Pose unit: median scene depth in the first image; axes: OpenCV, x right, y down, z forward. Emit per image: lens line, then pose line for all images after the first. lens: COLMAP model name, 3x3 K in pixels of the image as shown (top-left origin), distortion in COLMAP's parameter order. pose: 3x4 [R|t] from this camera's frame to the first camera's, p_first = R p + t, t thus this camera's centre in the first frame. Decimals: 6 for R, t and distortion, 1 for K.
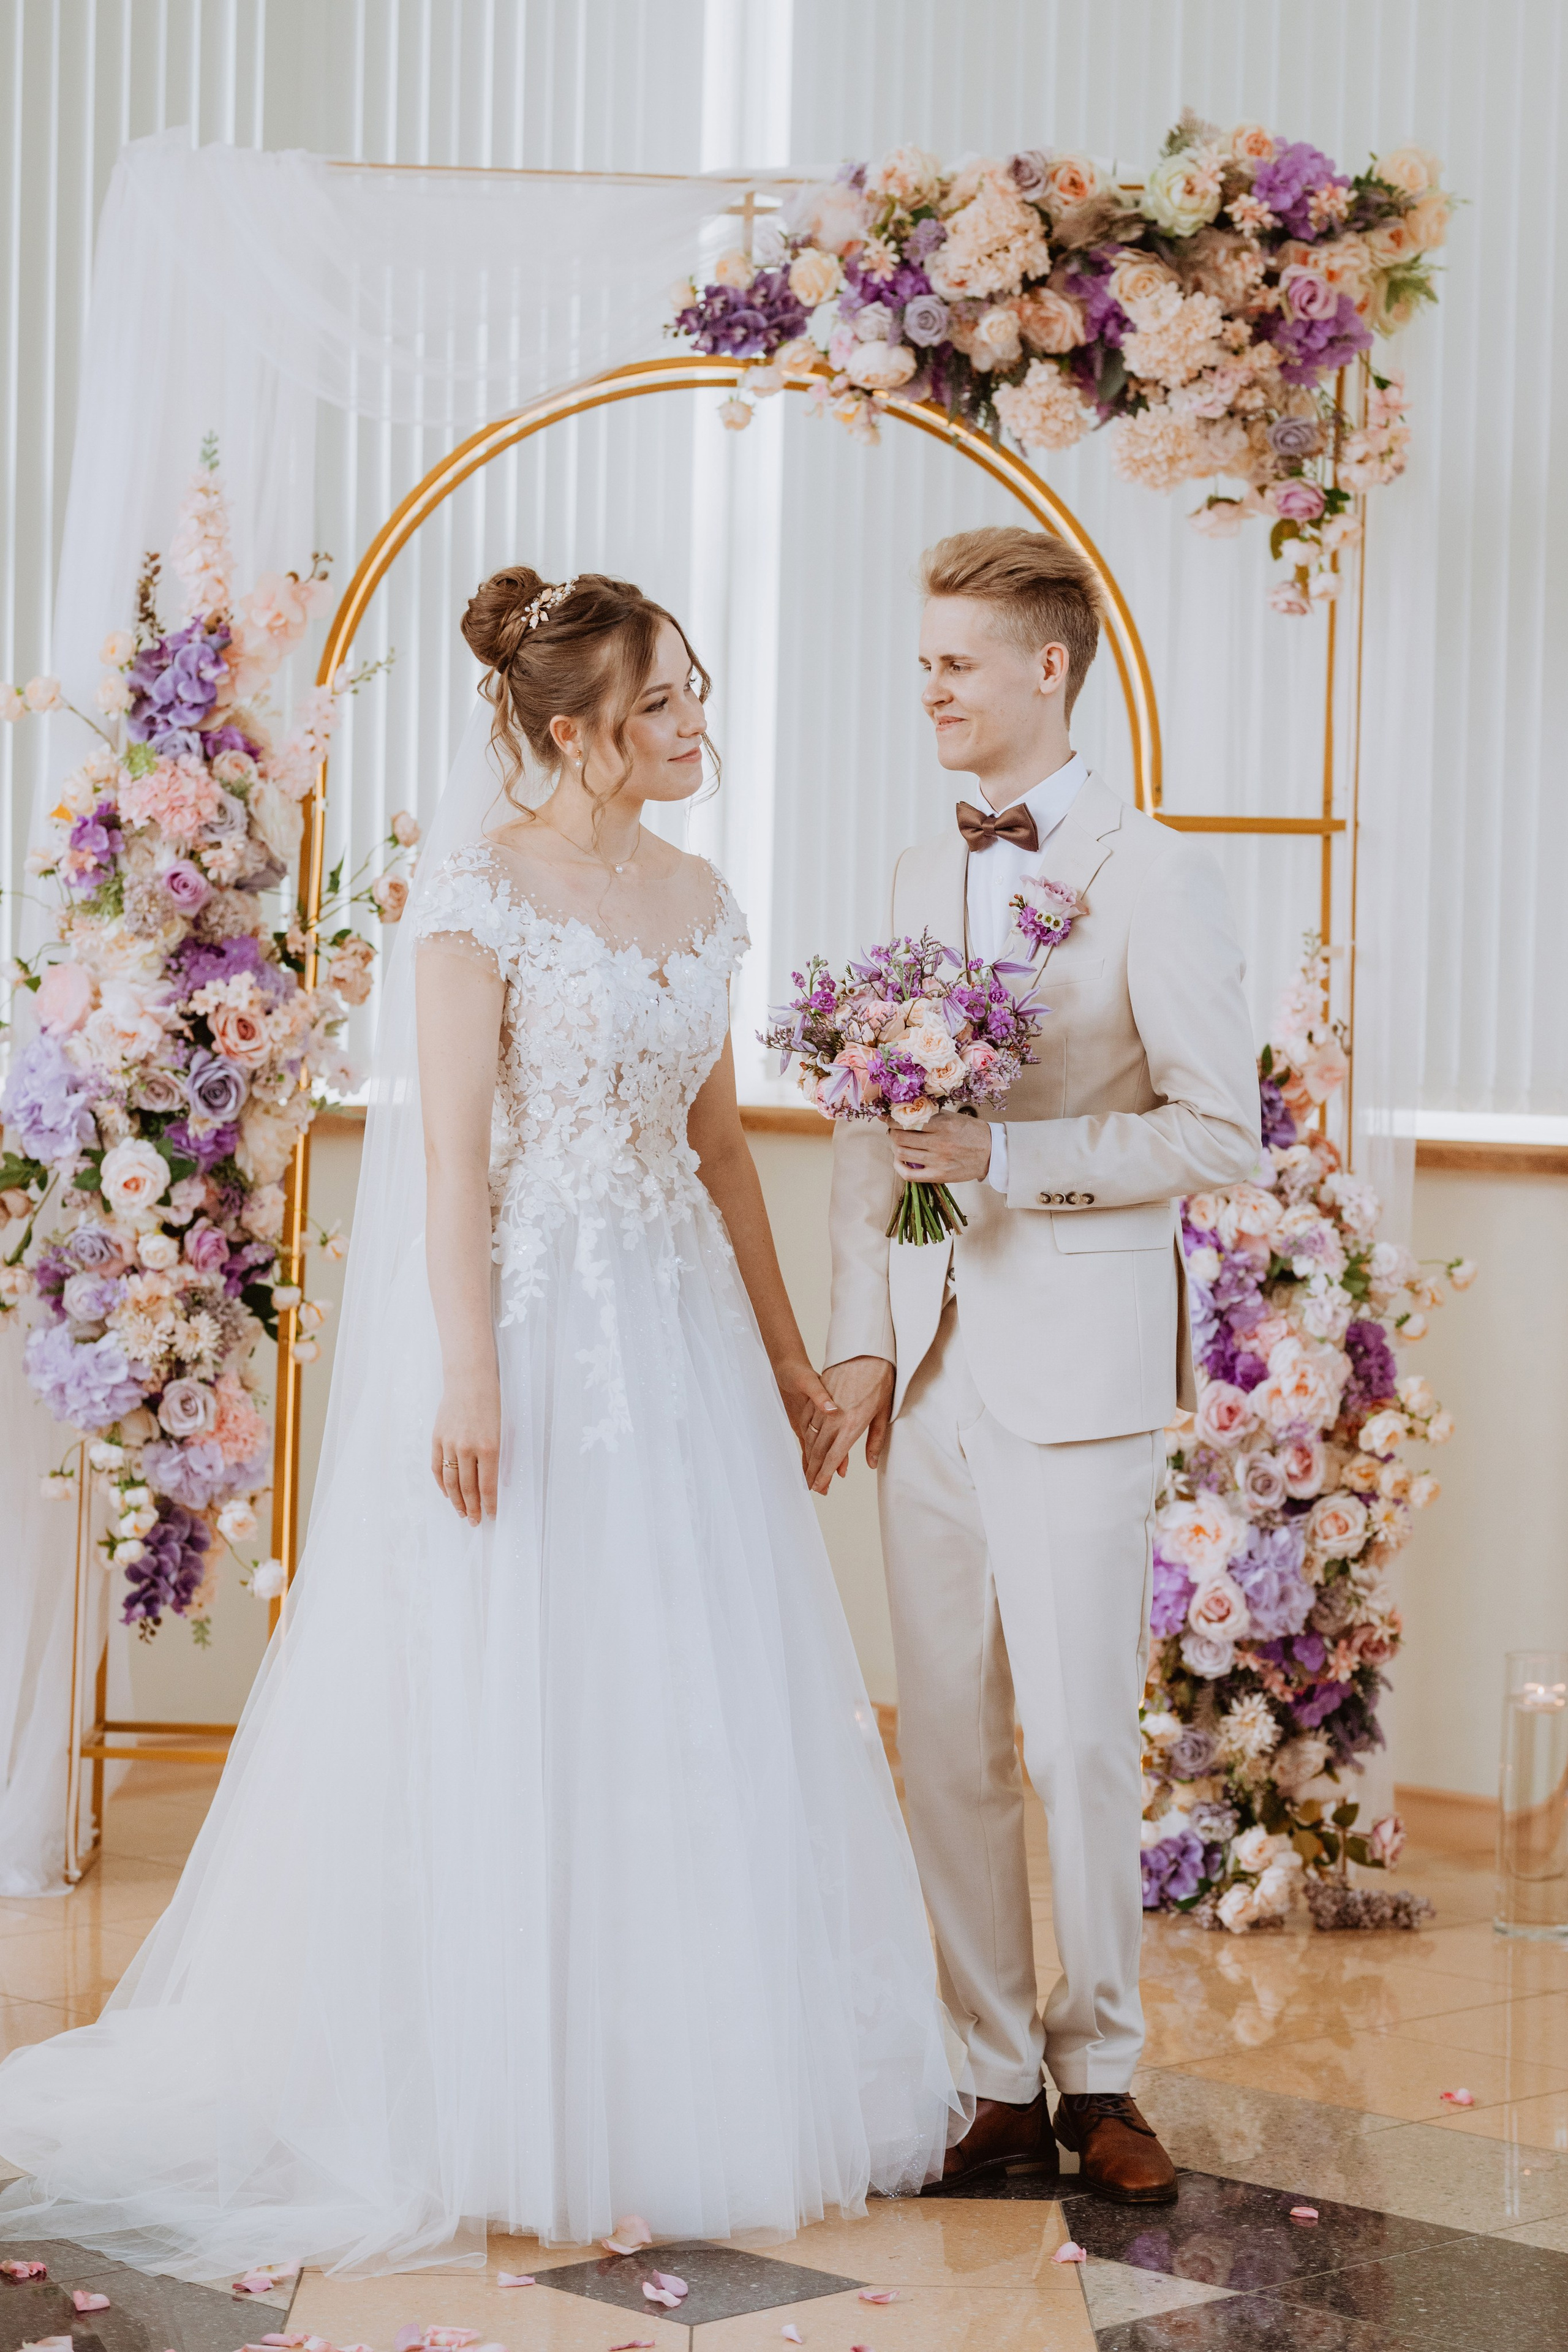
lens RADIAL K [[5561.9, 0, 772.8], [0, 5561.9, 1101.6], [0, 0, 1]] dist [0.029978, -0.014072]
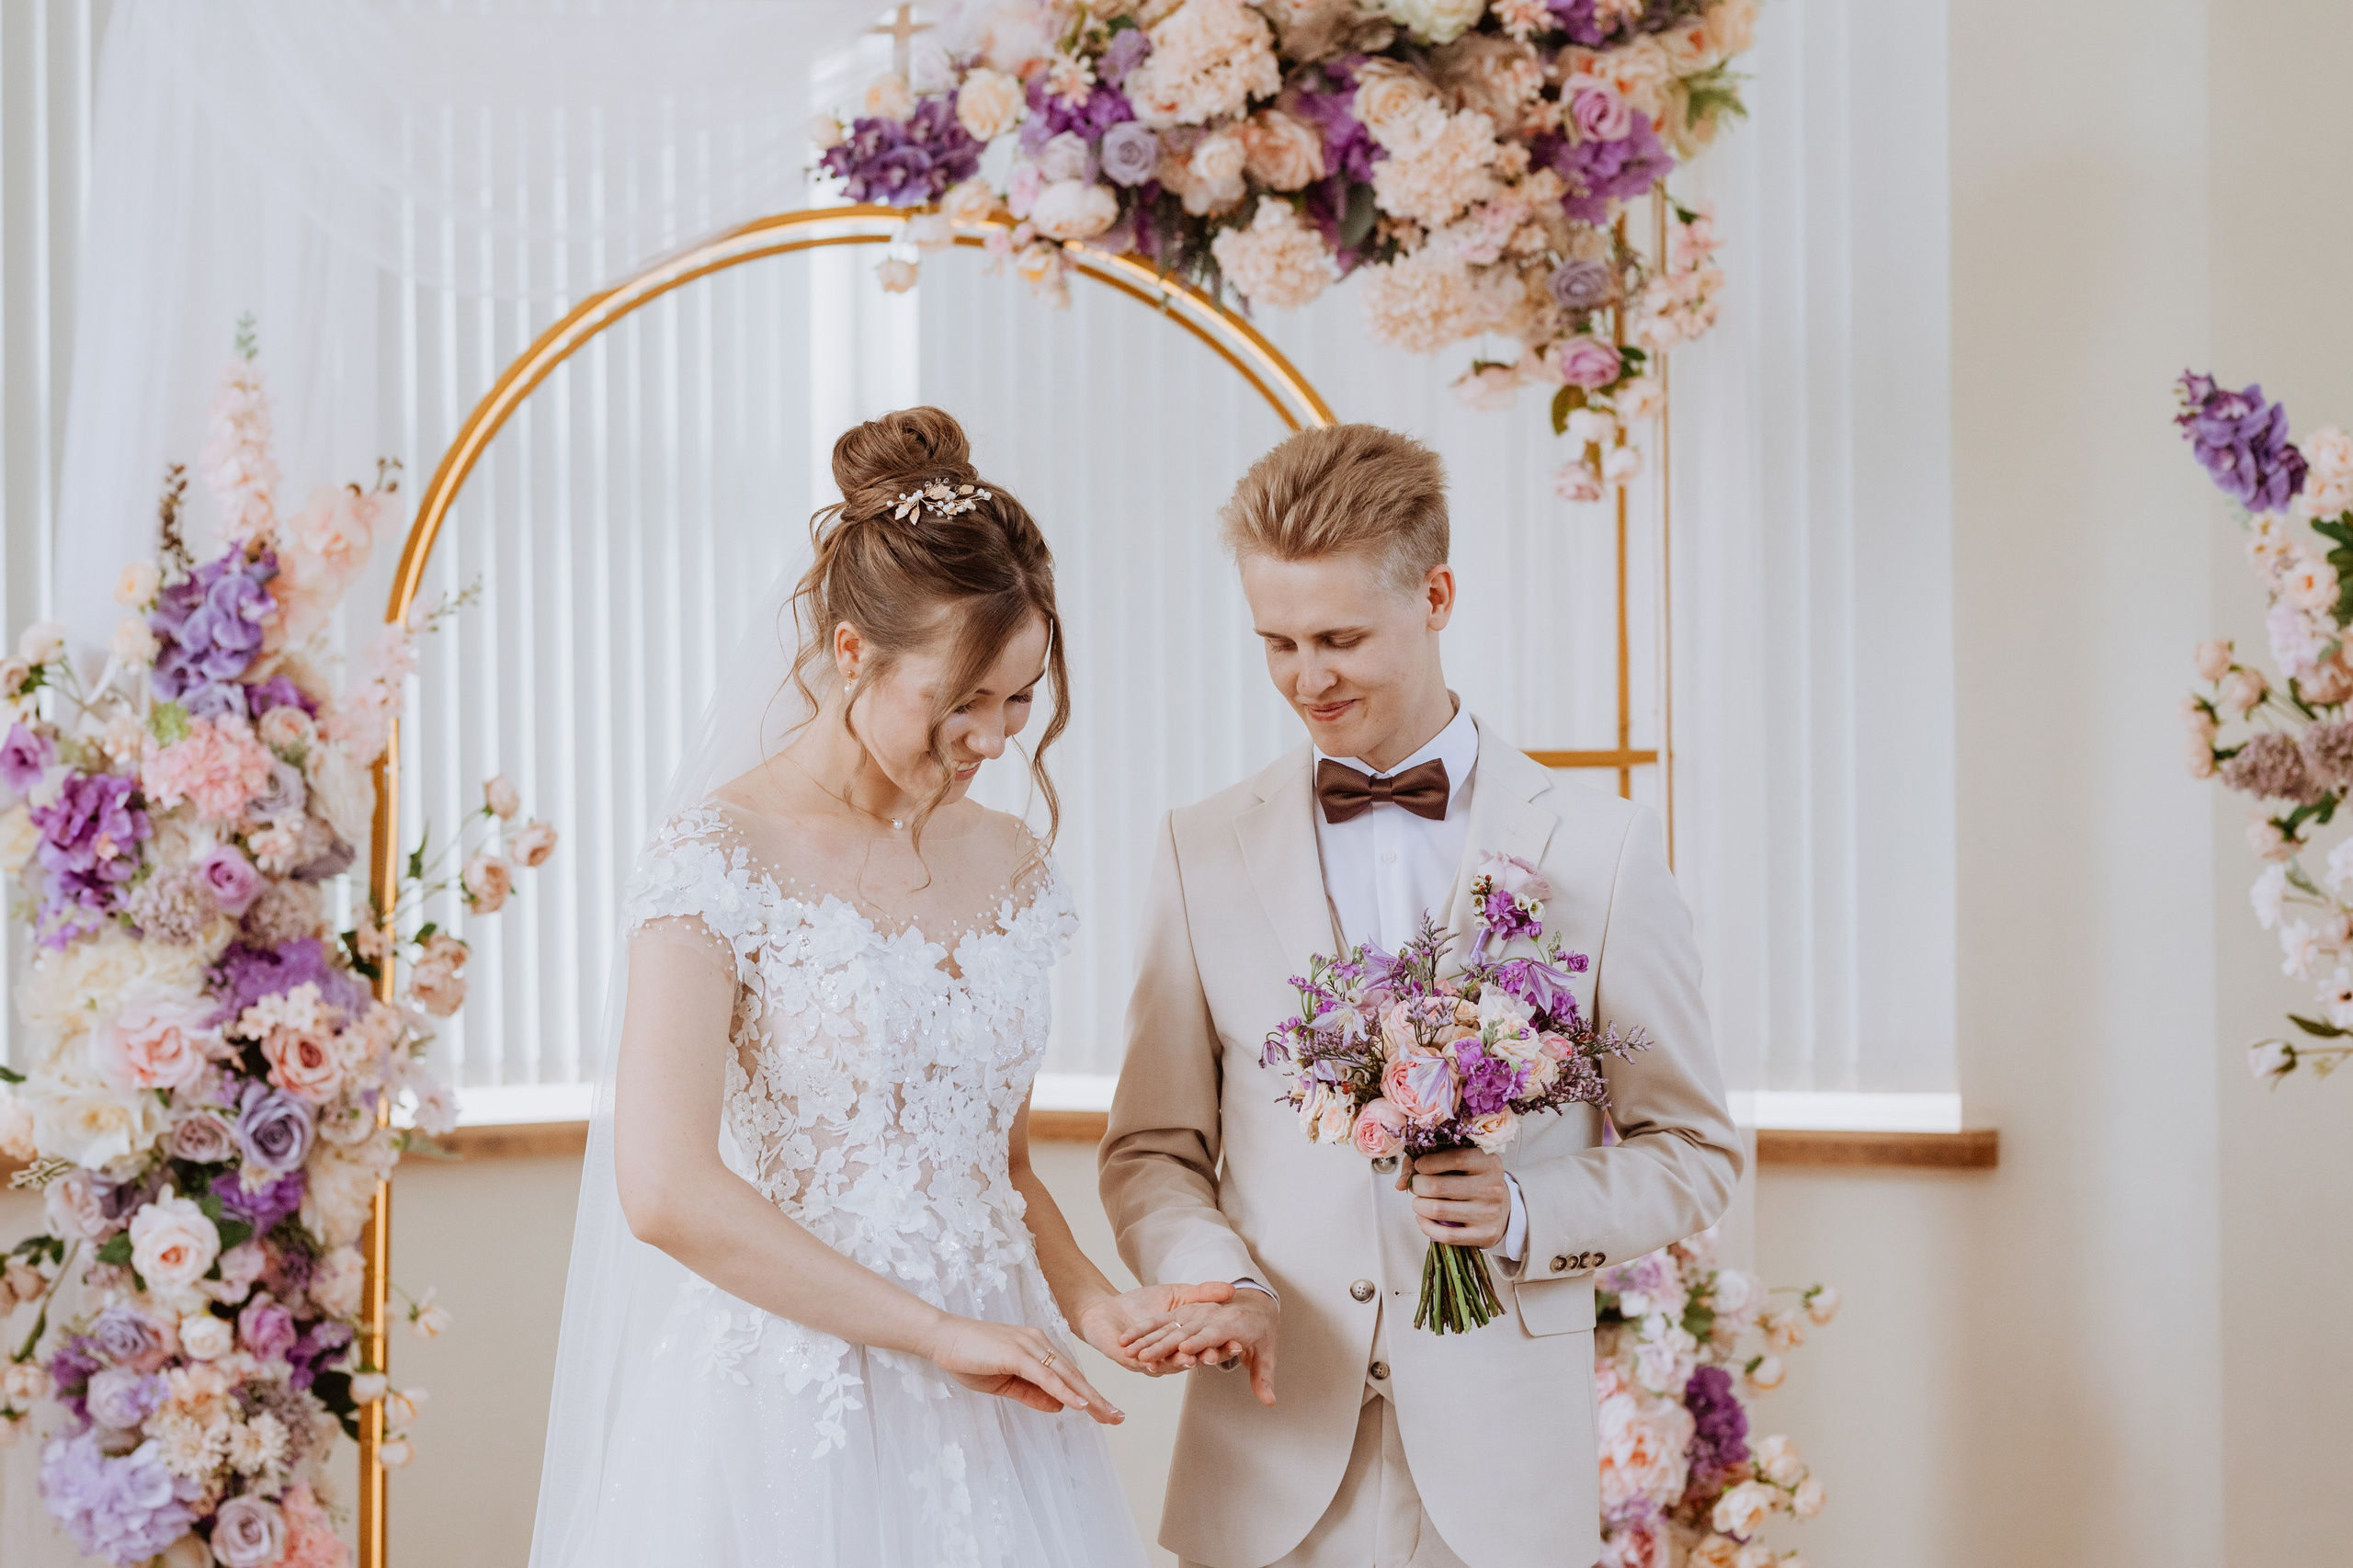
lens RADIAL K [[5785.3, 0, 1133.7], [0, 5785.3, 748.9], [0, 0, 1]] dist [0.021258, -0.029120]
pose [[0.997927, -0.030323, 0.056757, -0.022400], [0.033011, 0.998348, -0.047030, -0.013766], [-0.055238, 0.048806, 0.997280, 0.161434]]
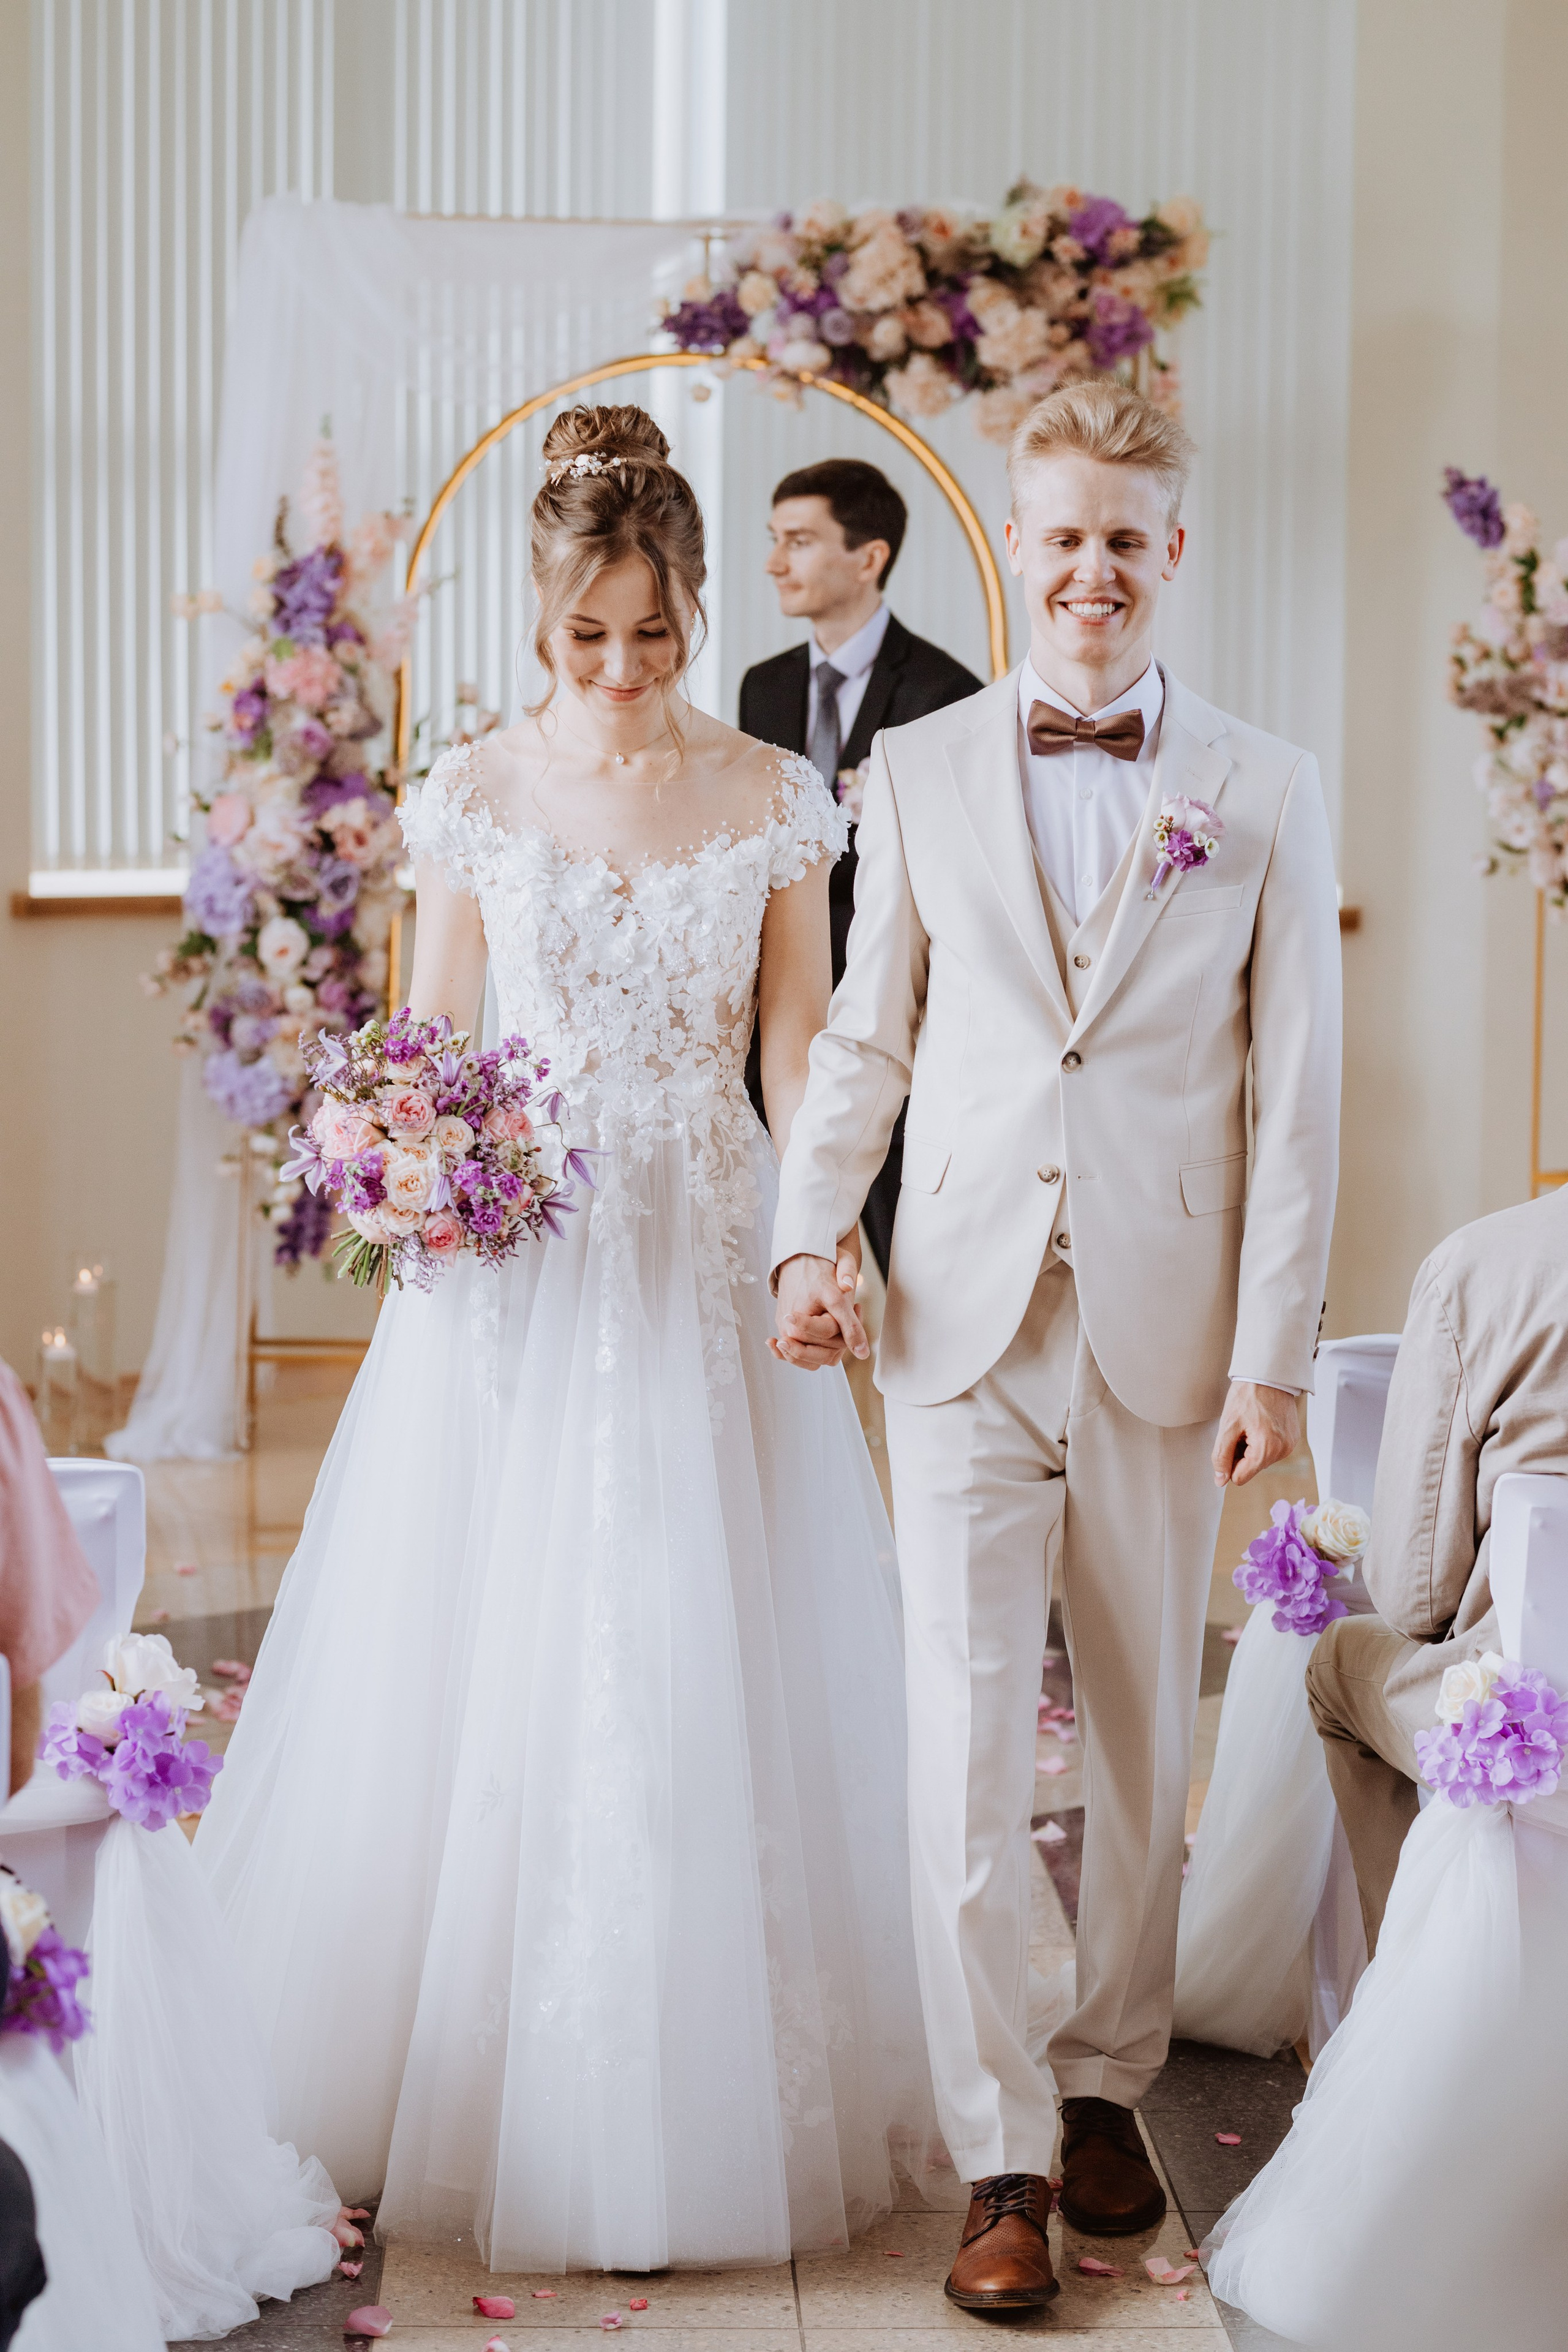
lens RADIAL K [[5782.9, 0, 784.0], [0, 5782.9, 1176.0], [0, 0, 1]] dist [0.021258, -0.029120]
pose [[0.999539, -0.013963, 0.026977, -0.028032], [0.012745, 0.998915, 0.044800, 0.007660], [-0.027573, -0.044436, 0.998632, -0.461397]]
